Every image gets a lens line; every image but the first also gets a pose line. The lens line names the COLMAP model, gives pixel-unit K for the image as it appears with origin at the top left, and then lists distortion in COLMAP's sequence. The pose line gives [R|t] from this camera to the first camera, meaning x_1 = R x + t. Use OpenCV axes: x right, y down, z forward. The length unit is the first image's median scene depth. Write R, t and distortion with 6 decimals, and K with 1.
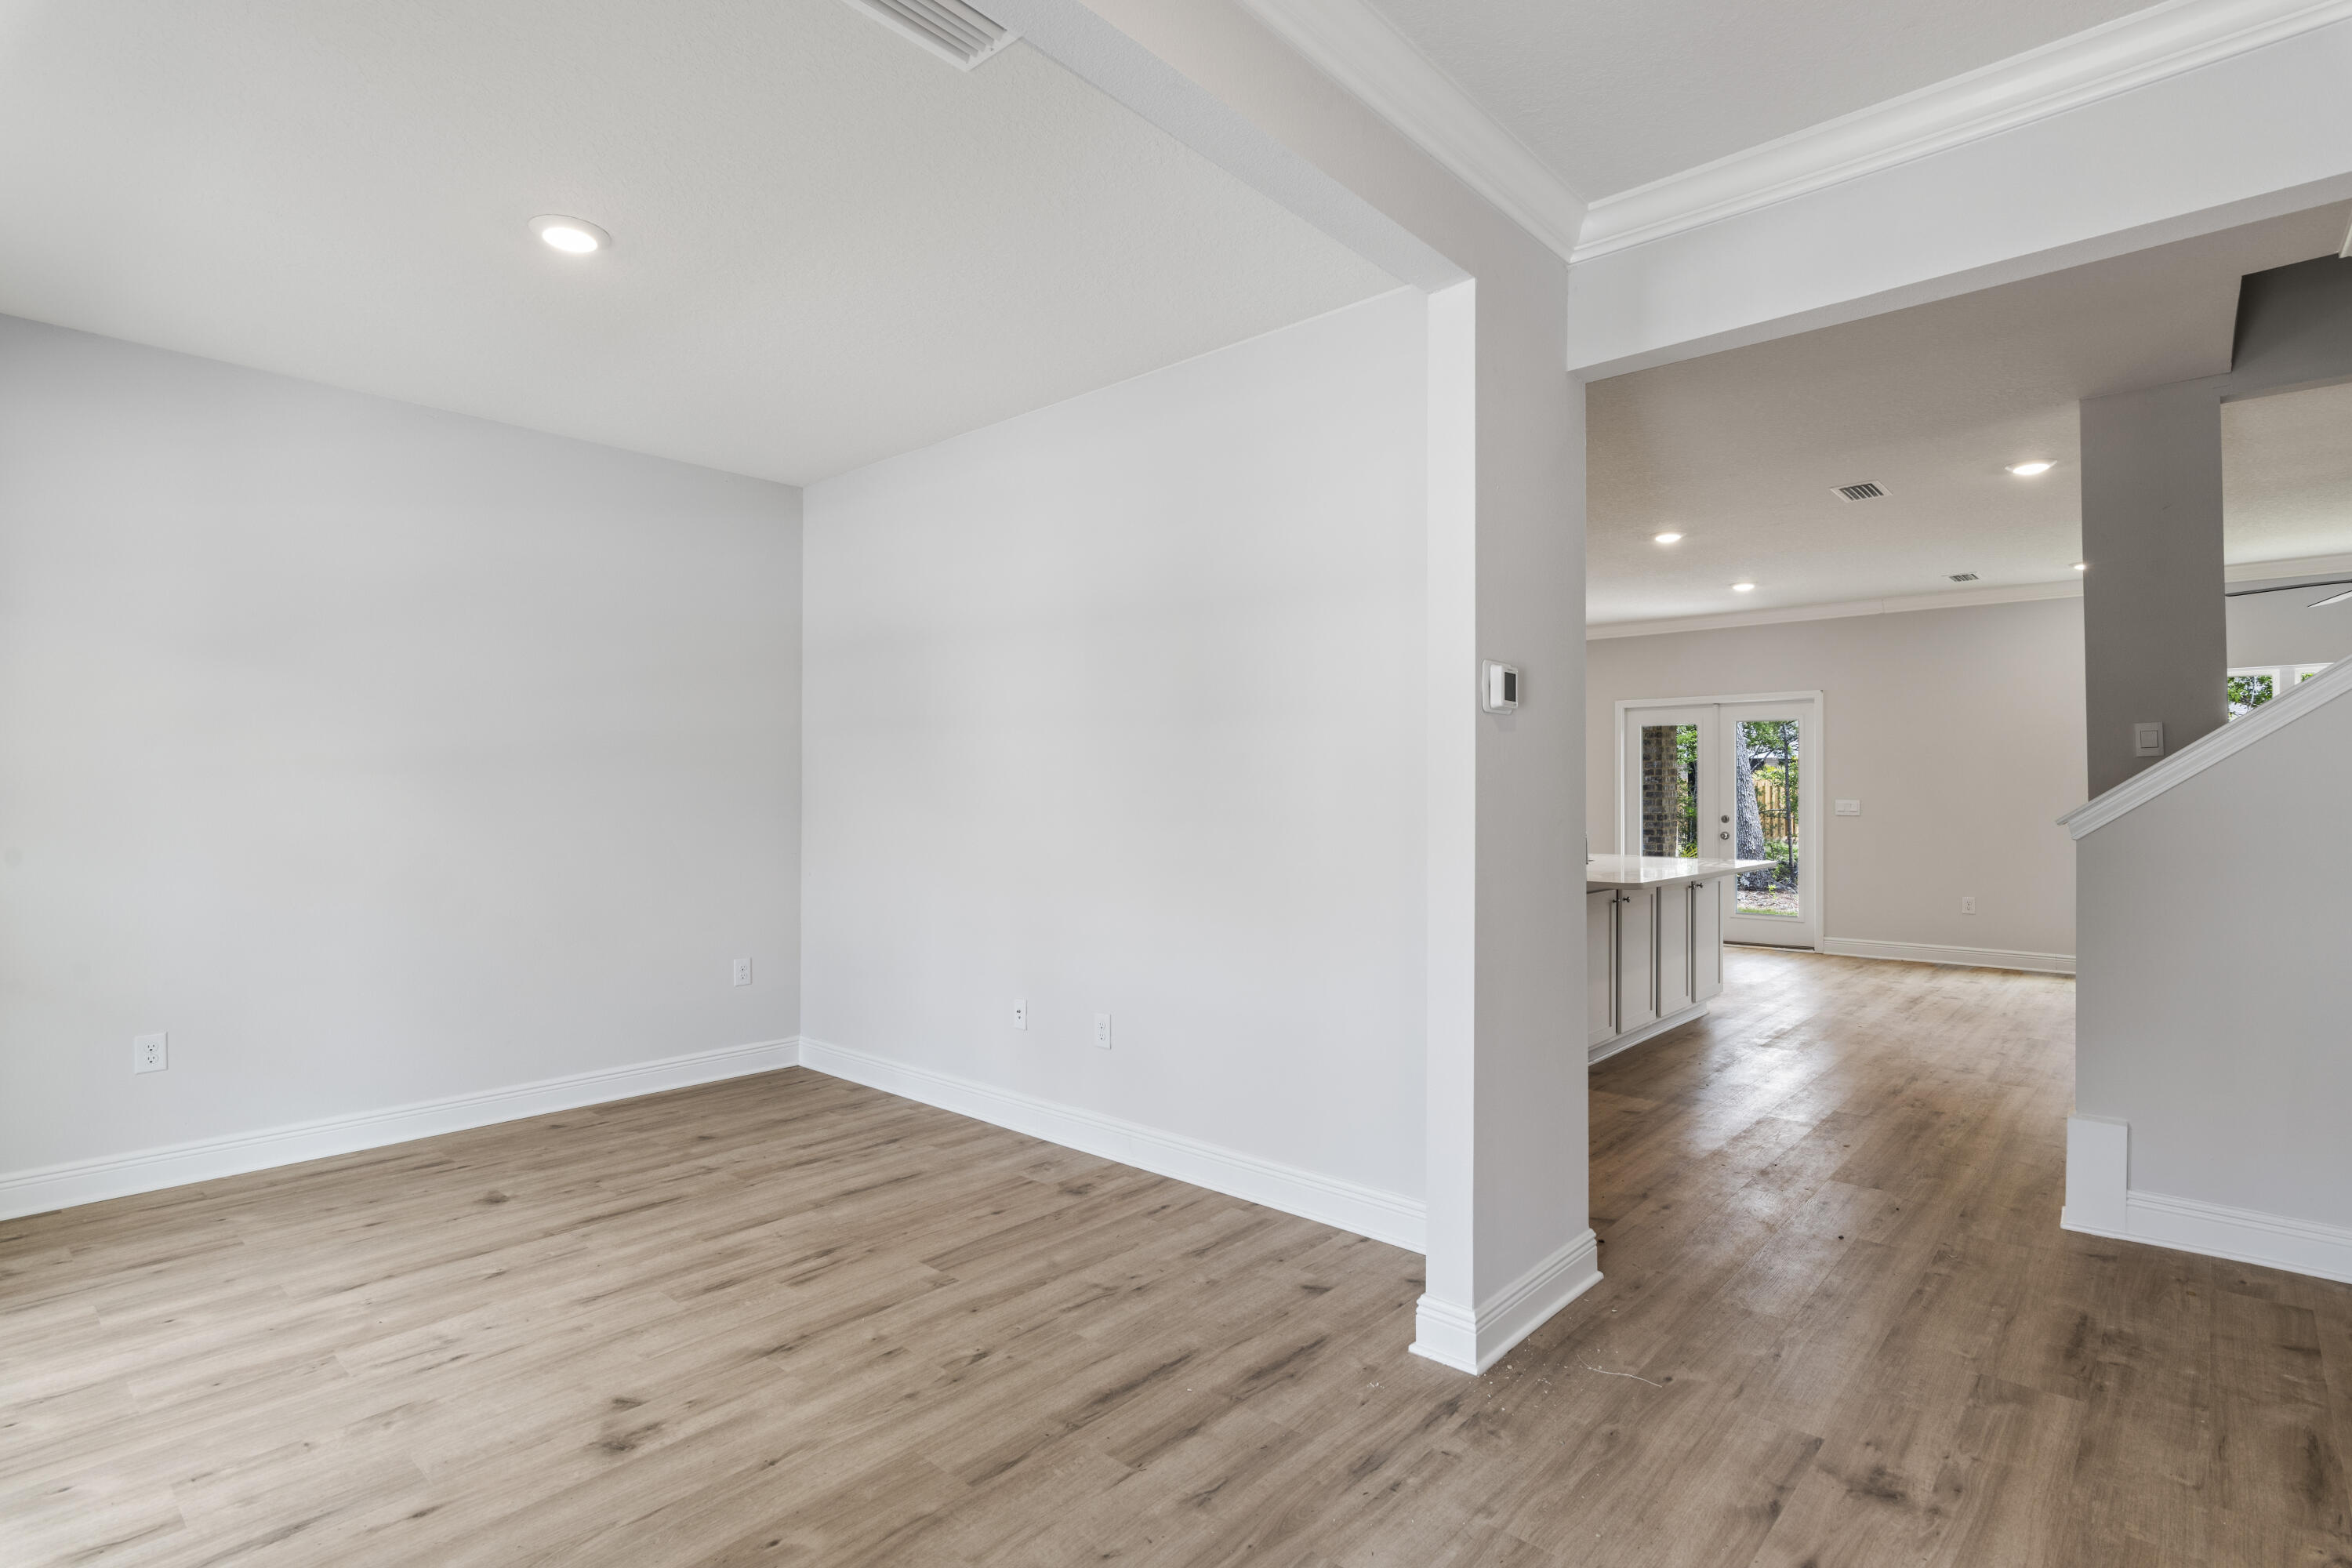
lens RADIAL K [[1152.0, 0, 1182.1], [0, 1152.0, 787.8], [0, 0, 1]] dist [0.003114, 0.000285]
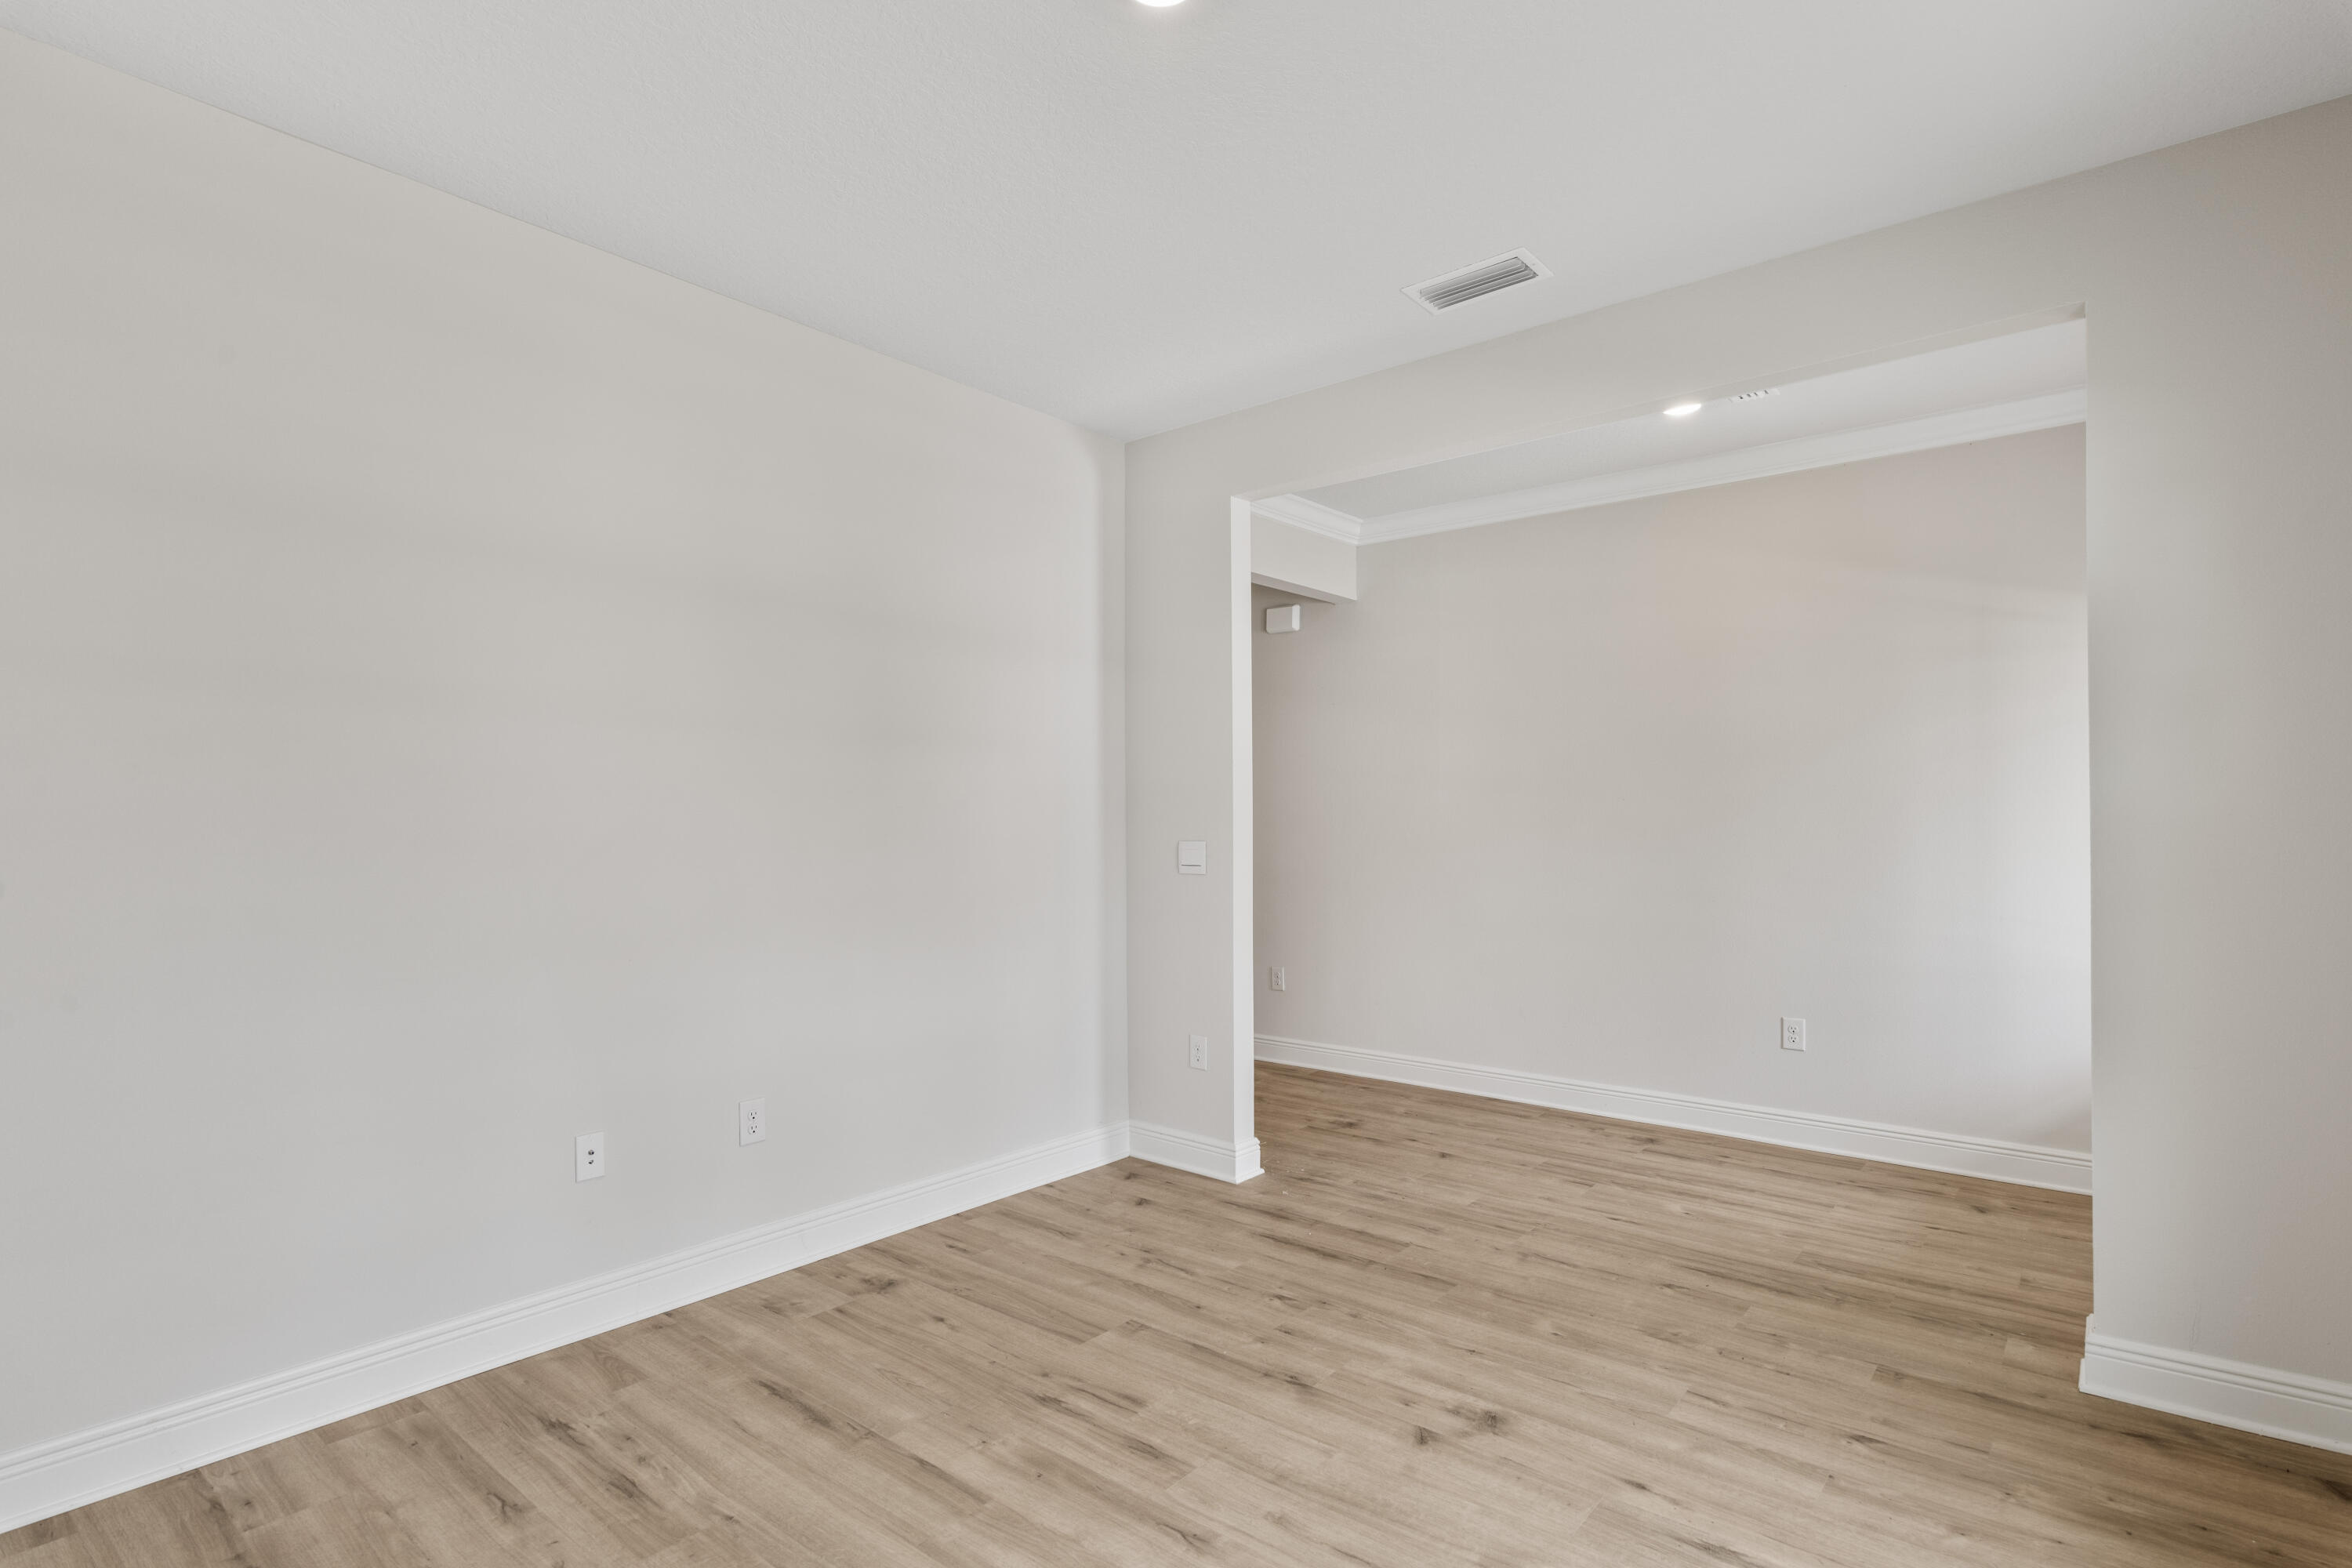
lens RADIAL K [[1152.0, 0, 1182.1], [0, 1152.0, 787.8], [0, 0, 1]] dist [0.003114, 0.000285]
pose [[-0.038463, 0.028997, 0.998839, -1.186338], [-0.002898, 0.999571, -0.029130, 0.008792], [-0.999256, -0.004015, -0.038363, 1.005451]]
